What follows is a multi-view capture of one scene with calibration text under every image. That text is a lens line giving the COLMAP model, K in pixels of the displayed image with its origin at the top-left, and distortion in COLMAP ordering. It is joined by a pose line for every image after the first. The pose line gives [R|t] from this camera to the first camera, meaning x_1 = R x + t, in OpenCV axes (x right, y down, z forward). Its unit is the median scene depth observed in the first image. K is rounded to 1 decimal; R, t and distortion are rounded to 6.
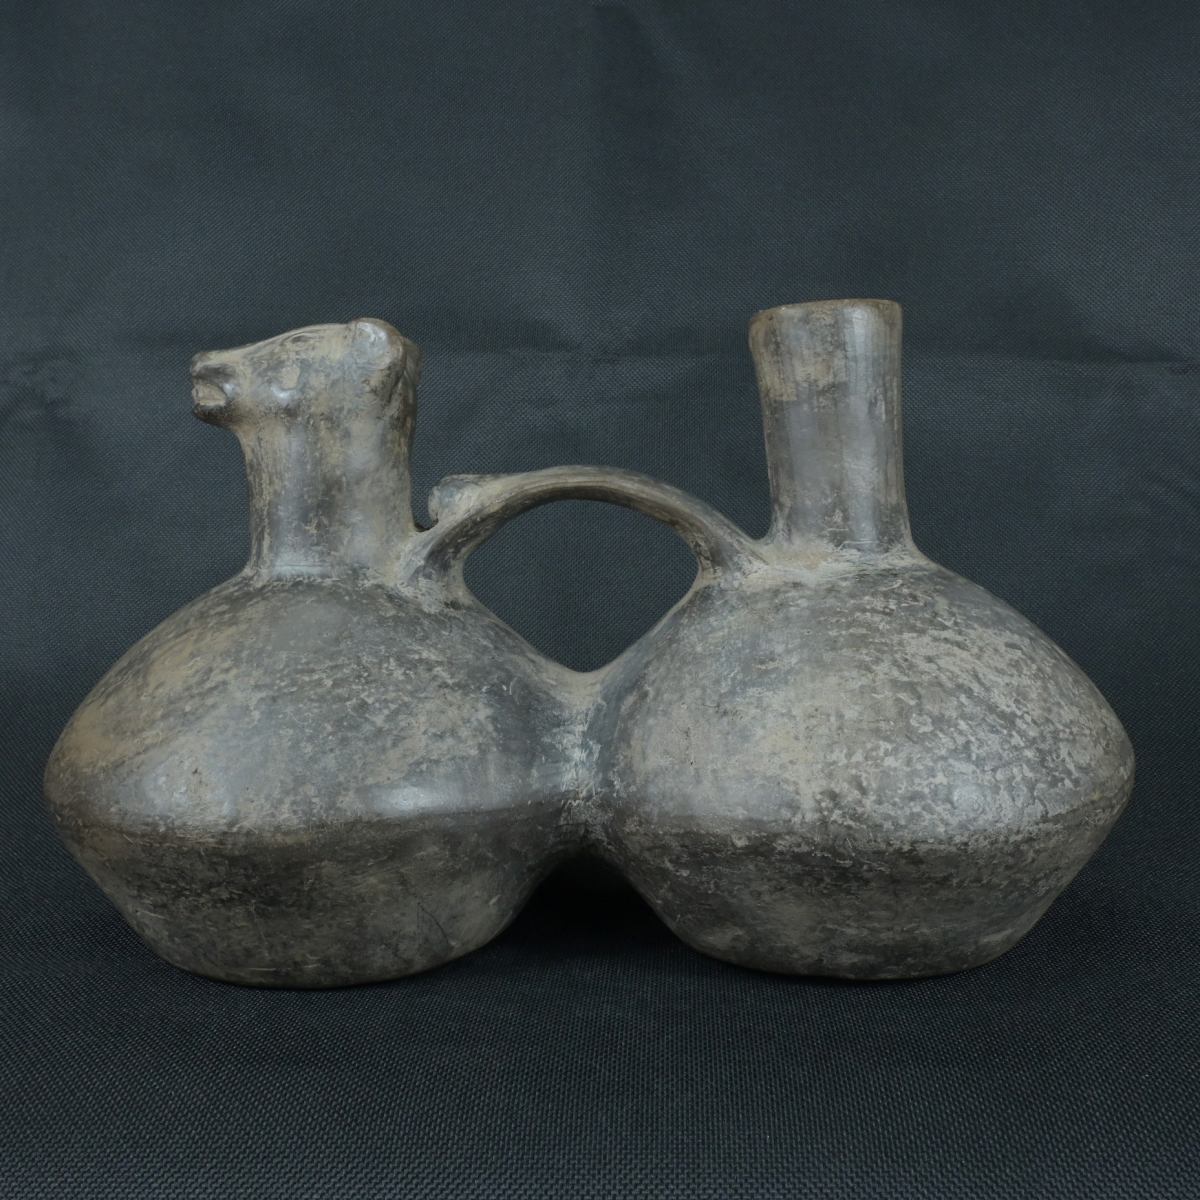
lens RADIAL K [[1361.5, 0, 600.7], [0, 1361.5, 602.1], [0, 0, 1]] dist [-0.007494, 0.000000]
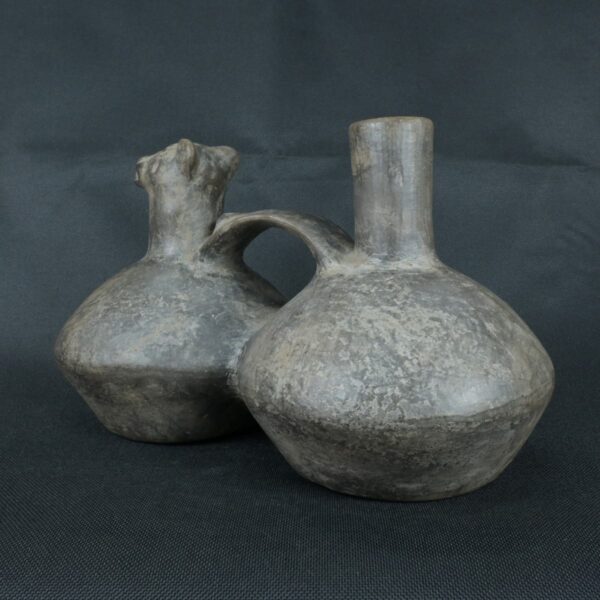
lens RADIAL K [[680.7, 0, 299.2], [0, 680.7, 299.1], [0, 0, 1]] dist [-0.007494, 0.000000]
pose [[0.847488, 0.083221, -0.524250, 0.621204], [-0.066794, 0.996503, 0.050211, -0.024963], [0.526595, -0.007537, 0.850083, 0.196332]]
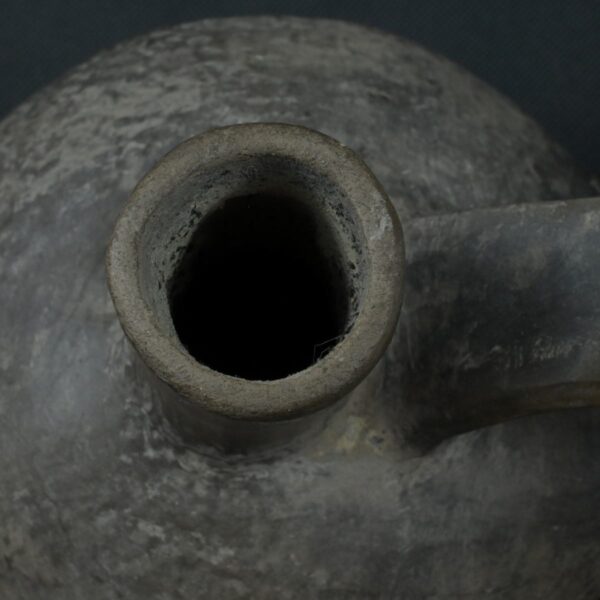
lens RADIAL K [[1957.8, 0, 298.8], [0, 1957.8, 299.8], [0, 0, 1]] dist [0.005385, 0.000000]
pose [[-0.996065, 0.083527, 0.029636, 0.144749], [0.037757, 0.097390, 0.994530, -1.054468], [0.080184, 0.991735, -0.100160, 1.229233]]
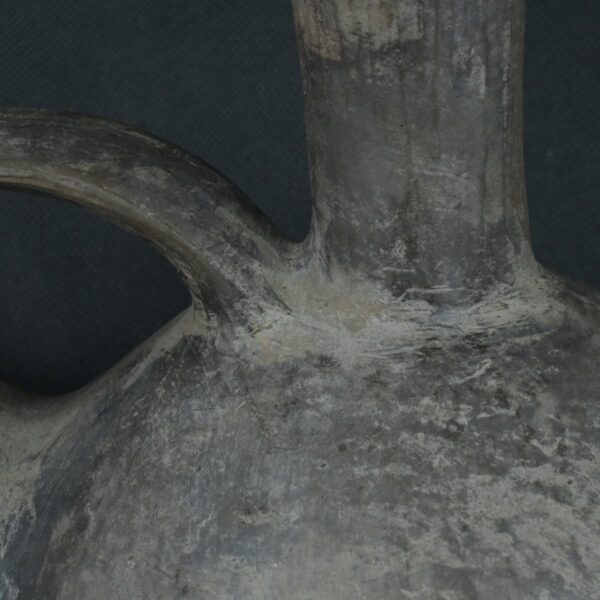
lens RADIAL K [[1957.8, 0, 304.1], [0, 1957.8, 296.7], [0, 0, 1]] dist [0.005385, 0.000000]
pose [[0.999134, 0.032067, -0.026506, 0.167722], [-0.024299, 0.966935, 0.253865, -0.292399], [0.033770, -0.253001, 0.966877, 0.129978]]
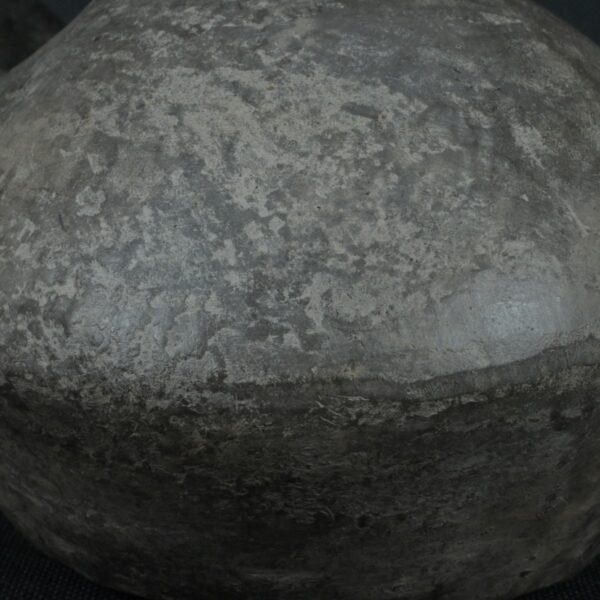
lens RADIAL K [[1957.8, 0, 297.8], [0, 1957.8, 298.5], [0, 0, 1]] dist [0.005385, 0.000000]
pose [[0.792990, 0.166067, -0.586165, 0.819241], [-0.094859, 0.984054, 0.150464, -0.012973], [0.601805, -0.063713, 0.796098, 0.311965]]
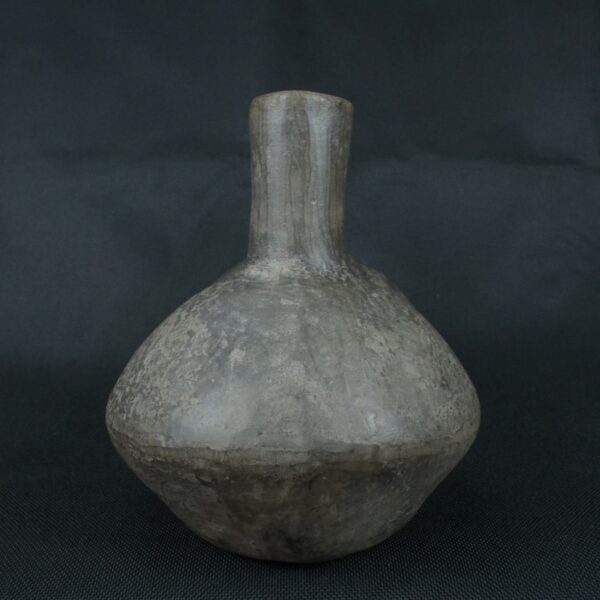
lens RADIAL K [[680.7, 0, 298.4], [0, 680.7, 300.0], [0, 0, 1]] dist [-0.007494, 0.000000]
pose [[0.010535, 0.162716, -0.986617, 1.053293], [-0.098943, 0.981999, 0.160898, -0.136269], [0.995037, 0.095923, 0.026445, 1.128235]]
